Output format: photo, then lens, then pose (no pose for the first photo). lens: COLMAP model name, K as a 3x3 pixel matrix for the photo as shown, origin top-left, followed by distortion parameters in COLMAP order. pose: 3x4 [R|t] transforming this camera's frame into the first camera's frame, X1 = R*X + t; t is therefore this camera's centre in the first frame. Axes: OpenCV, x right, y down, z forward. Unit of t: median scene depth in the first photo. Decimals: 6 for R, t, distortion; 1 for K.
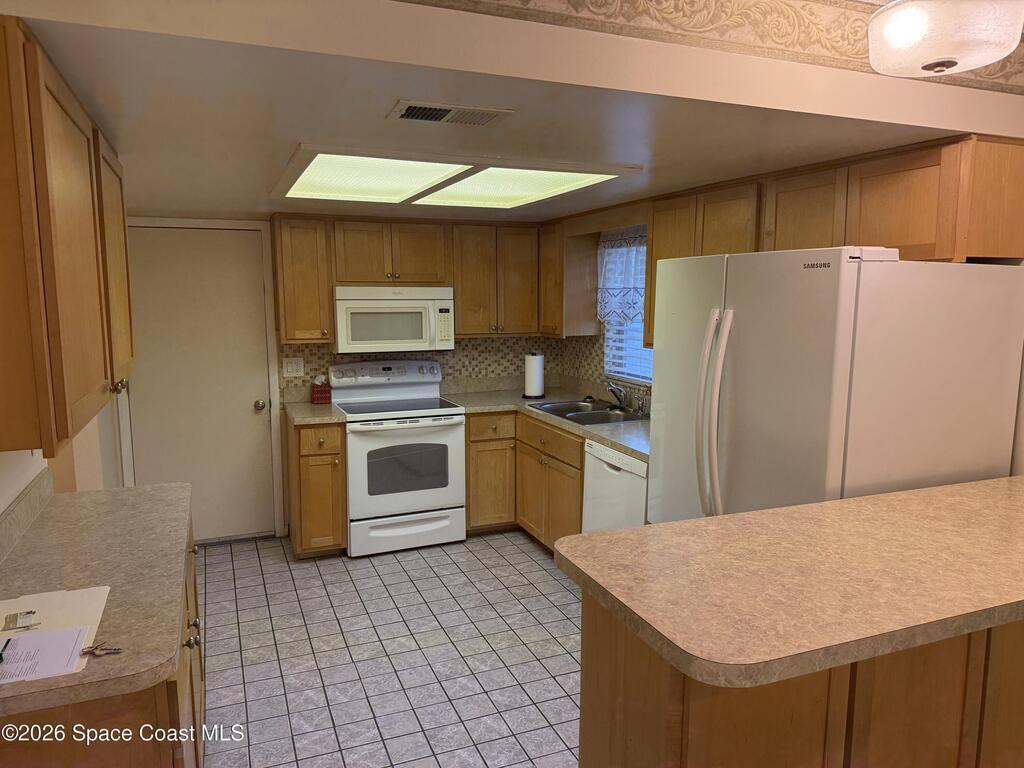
lens RADIAL K [[724.1, 0, 516.5], [0, 724.1, 384.2], [0, 0, 1]] dist [0.054660, -0.012276]
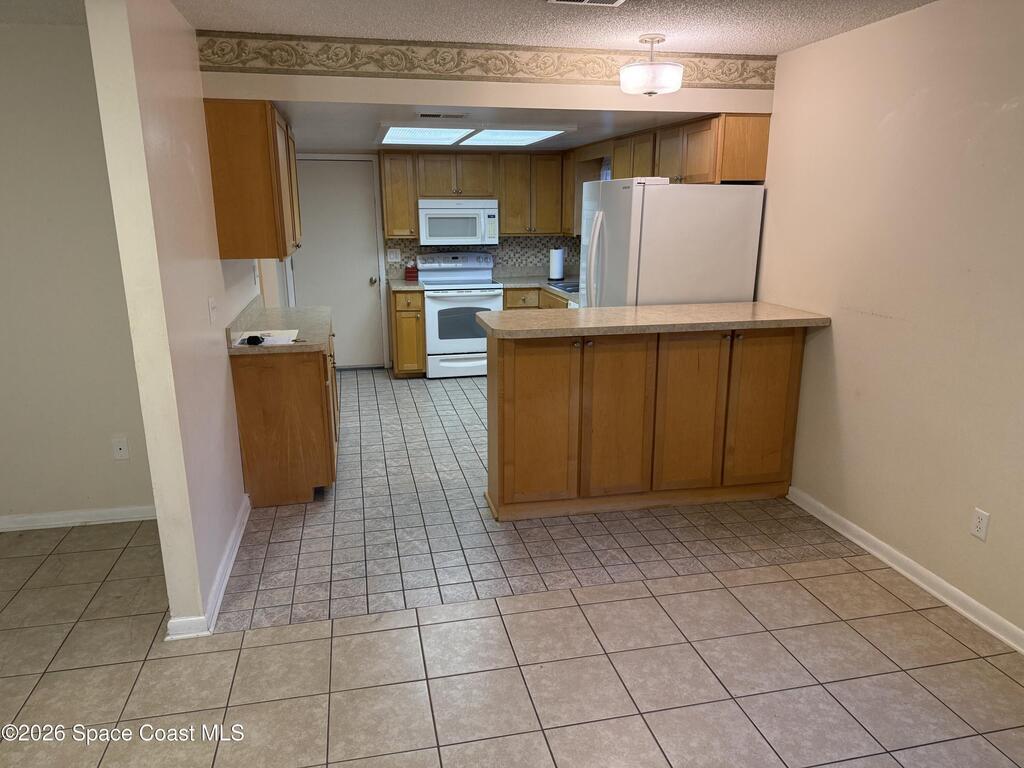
lens RADIAL K [[724.1, 0, 504.7], [0, 724.1, 413.7], [0, 0, 1]] dist [0.054660, -0.012276]
pose [[0.982683, 0.048860, -0.178735, 0.212997], [-0.021224, 0.987939, 0.153381, 0.067684], [0.184074, -0.146932, 0.971868, -0.489376]]
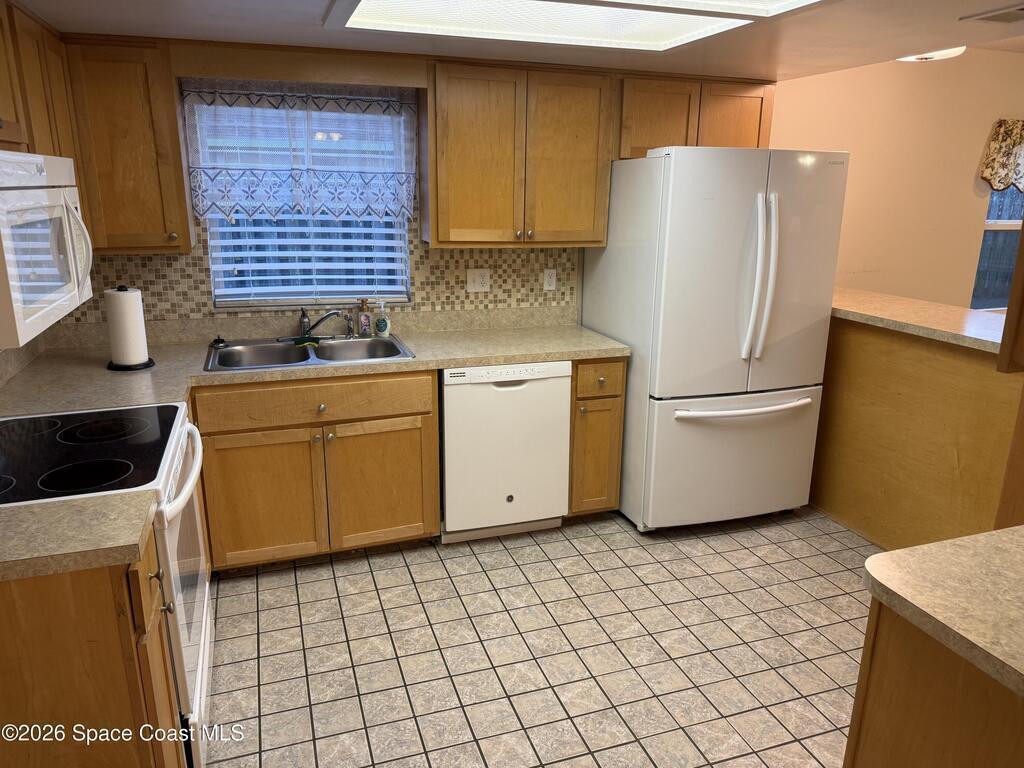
lens RADIAL K [[724.1, 0, 517.6], [0, 724.1, 382.9], [0, 0, 1]] dist [0.054660, -0.012276]
pose [[0.053777, -0.263283, 0.963219, -0.567671], [0.115876, 0.959743, 0.255863, -0.088695], [-0.991807, 0.097854, 0.082120, 0.728829]]
